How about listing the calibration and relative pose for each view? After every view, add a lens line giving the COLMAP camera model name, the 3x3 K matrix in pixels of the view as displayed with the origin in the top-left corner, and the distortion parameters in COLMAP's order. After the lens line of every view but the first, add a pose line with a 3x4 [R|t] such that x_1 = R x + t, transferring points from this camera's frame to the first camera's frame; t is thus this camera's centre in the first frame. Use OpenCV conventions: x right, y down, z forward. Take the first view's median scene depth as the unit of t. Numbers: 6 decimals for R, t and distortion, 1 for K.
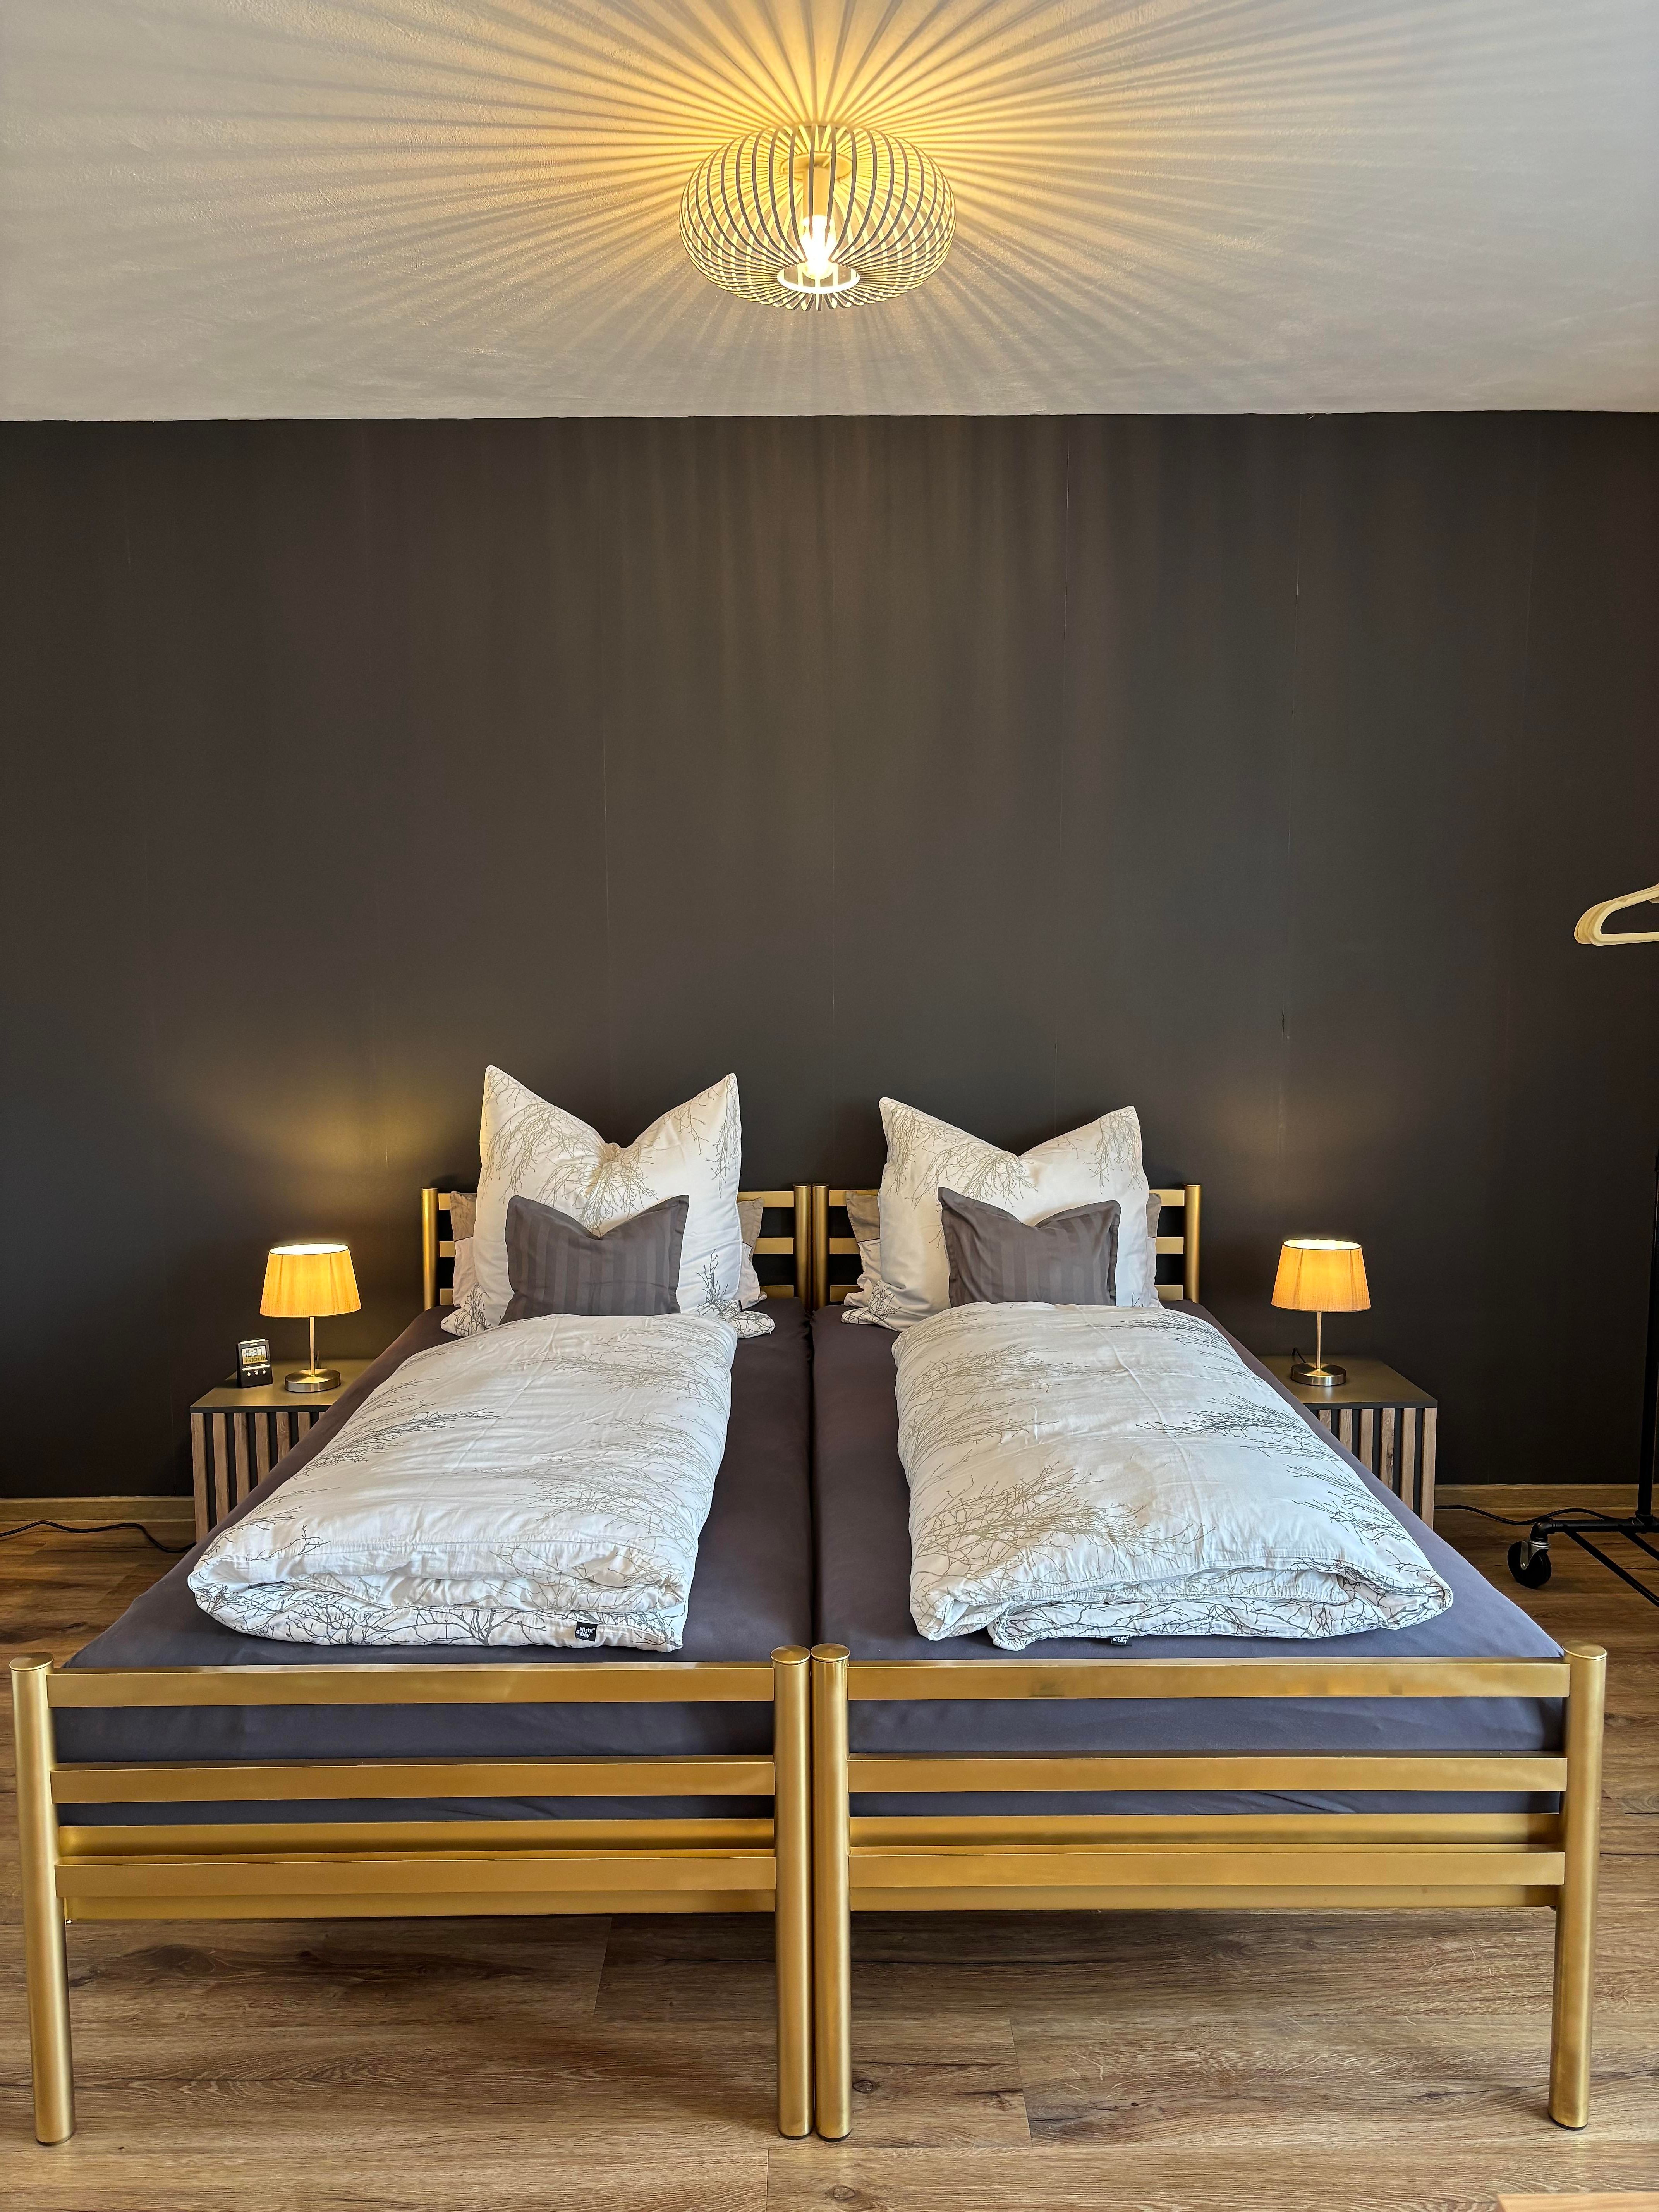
lens RADIAL K [[1680.6, 0, 825.3], [0, 1680.6, 1108.3], [0, 0, 1]] dist [0.003051, -0.002964]
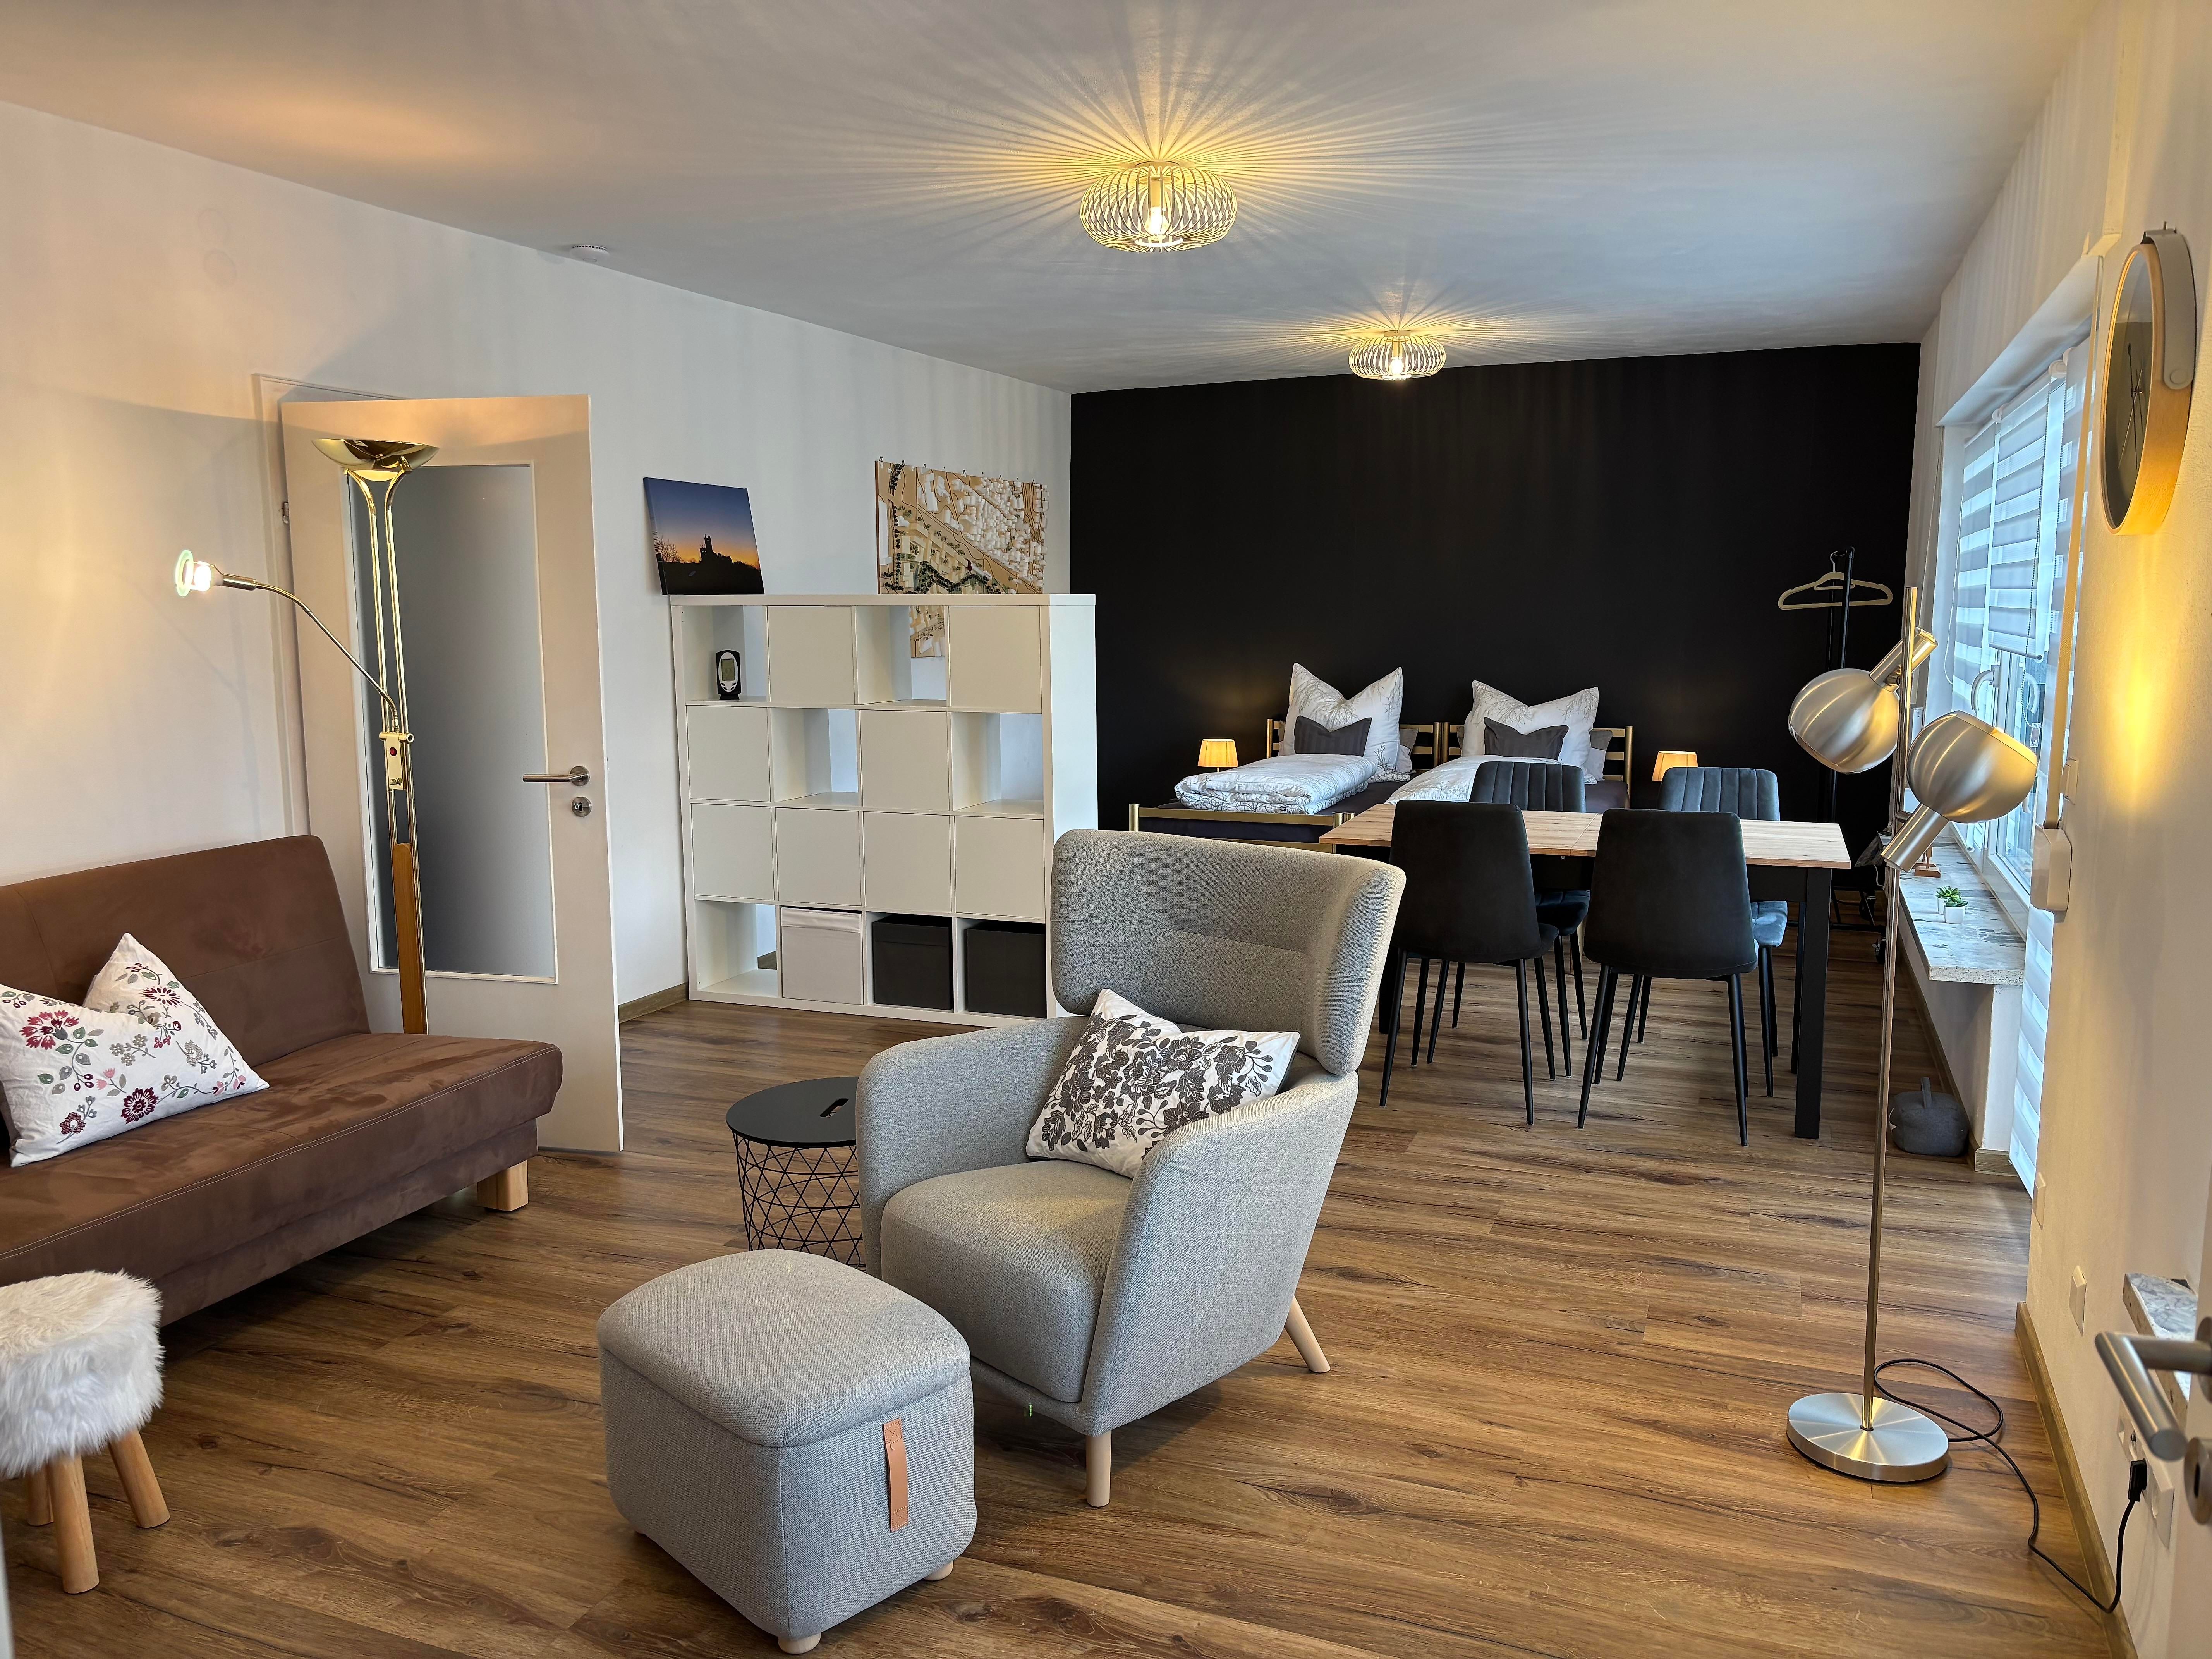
lens RADIAL K [[1680.6, 0, 1104.0], [0, 1680.6, 830.1], [0, 0, 1]] dist [0.003051, -0.002964]
pose [[0.926659, 0.047881, -0.372841, 0.425221], [-0.037122, 0.998663, 0.035987, 0.129998], [0.374065, -0.019508, 0.927197, -1.232738]]
